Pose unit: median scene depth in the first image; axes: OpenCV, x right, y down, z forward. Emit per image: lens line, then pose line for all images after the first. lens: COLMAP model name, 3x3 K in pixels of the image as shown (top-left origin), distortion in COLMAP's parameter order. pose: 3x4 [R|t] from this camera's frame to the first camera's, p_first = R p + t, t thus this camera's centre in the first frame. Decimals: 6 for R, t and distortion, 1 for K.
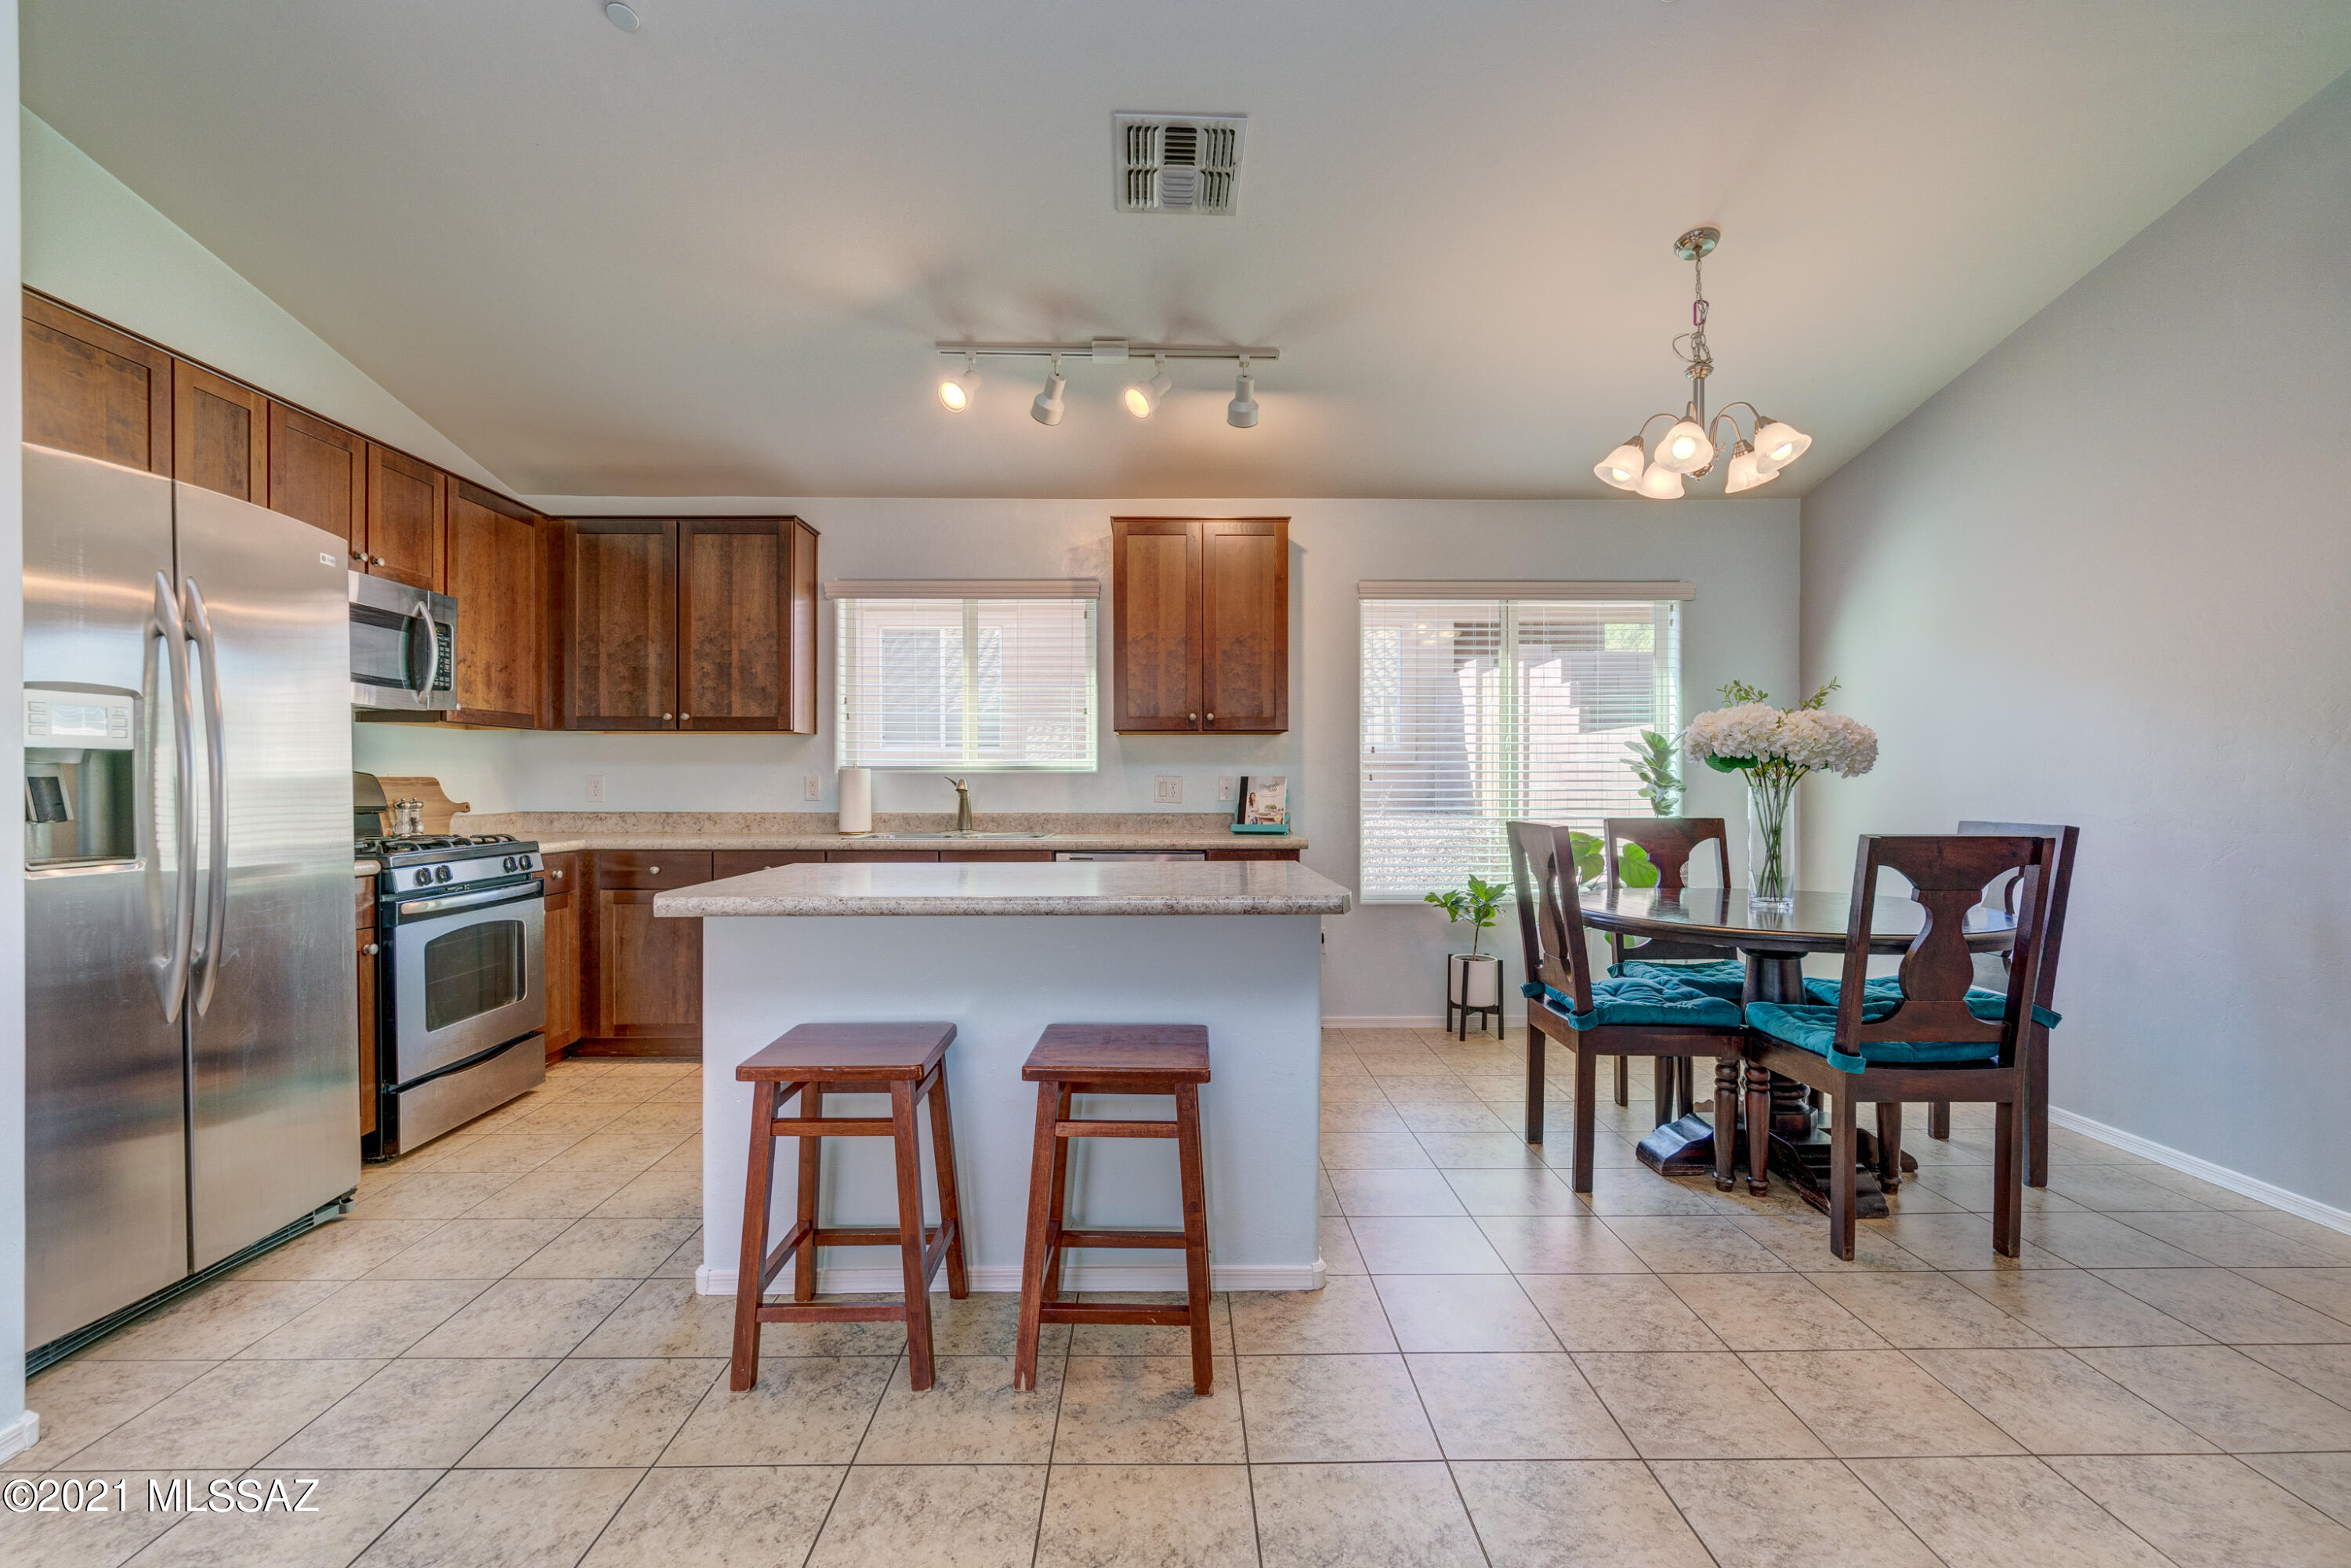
lens RADIAL K [[1064.1, 0, 1179.6], [0, 1064.1, 789.2], [0, 0, 1]] dist [-0.010390, 0.006824]
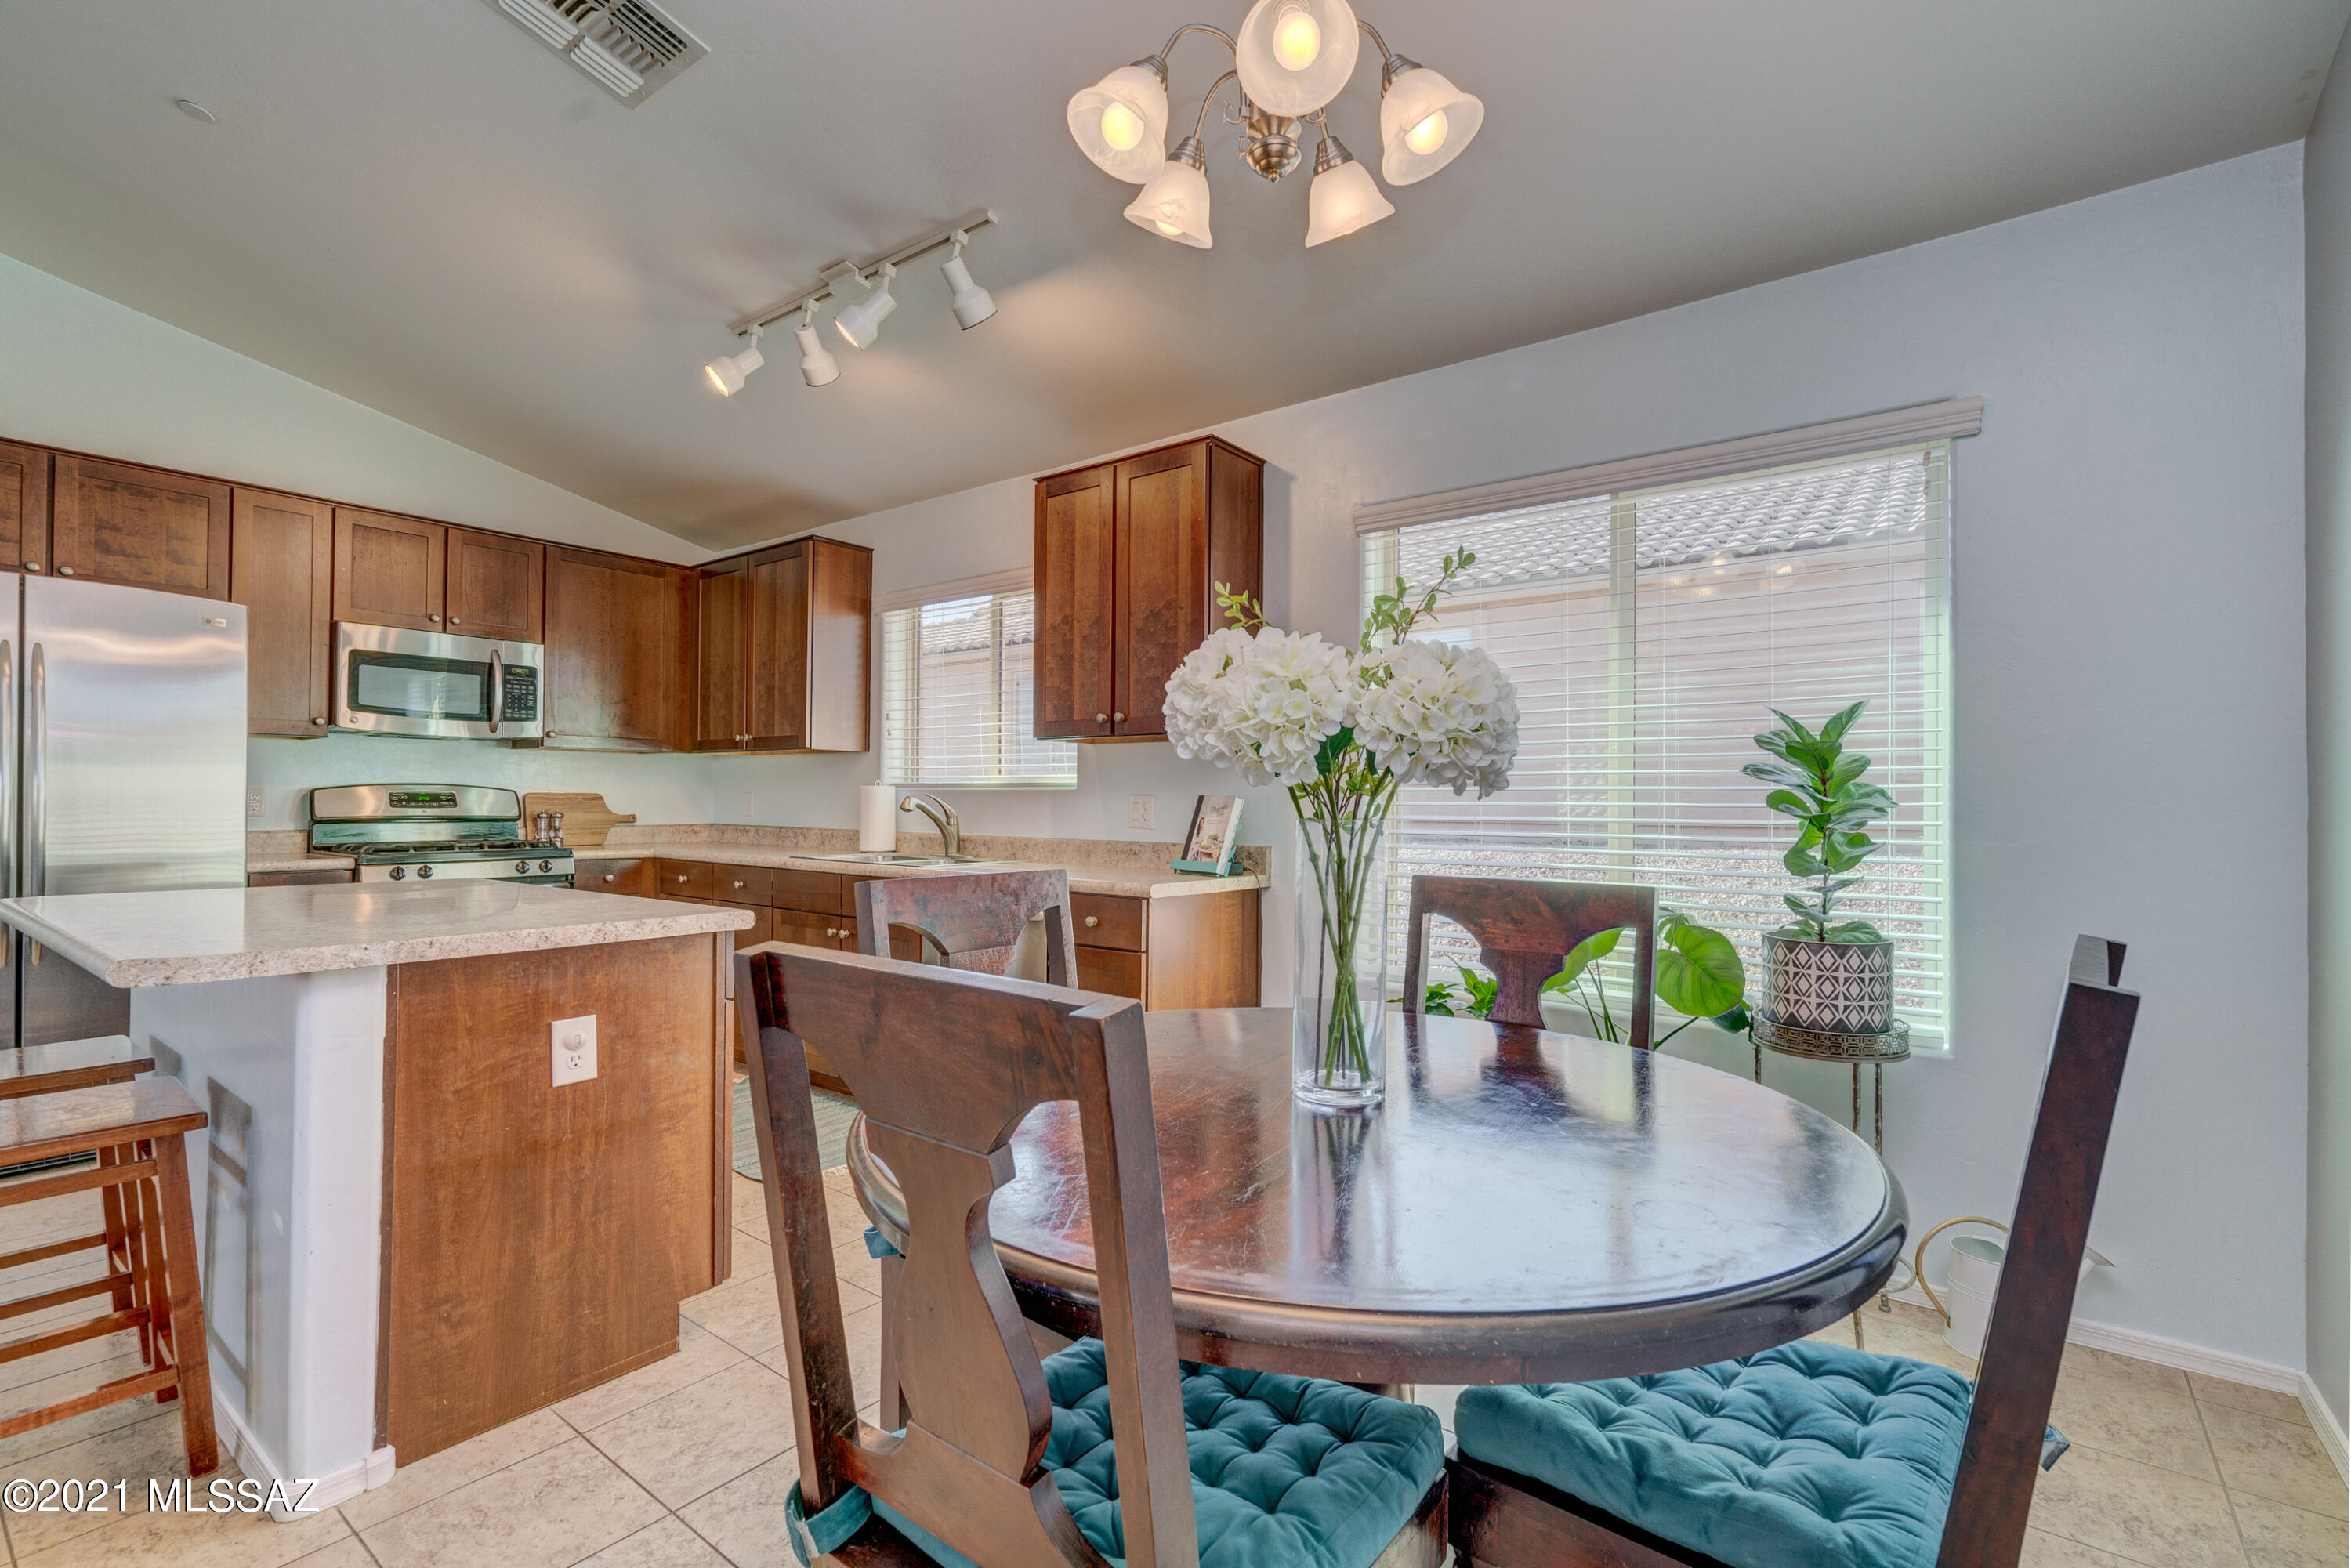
lens RADIAL K [[1064.1, 0, 1154.2], [0, 1064.1, 794.1], [0, 0, 1]] dist [-0.010390, 0.006824]
pose [[0.783460, 0.003438, -0.621433, 0.521911], [-0.012009, 0.999882, -0.009608, -0.005648], [0.621326, 0.014991, 0.783408, 0.414960]]
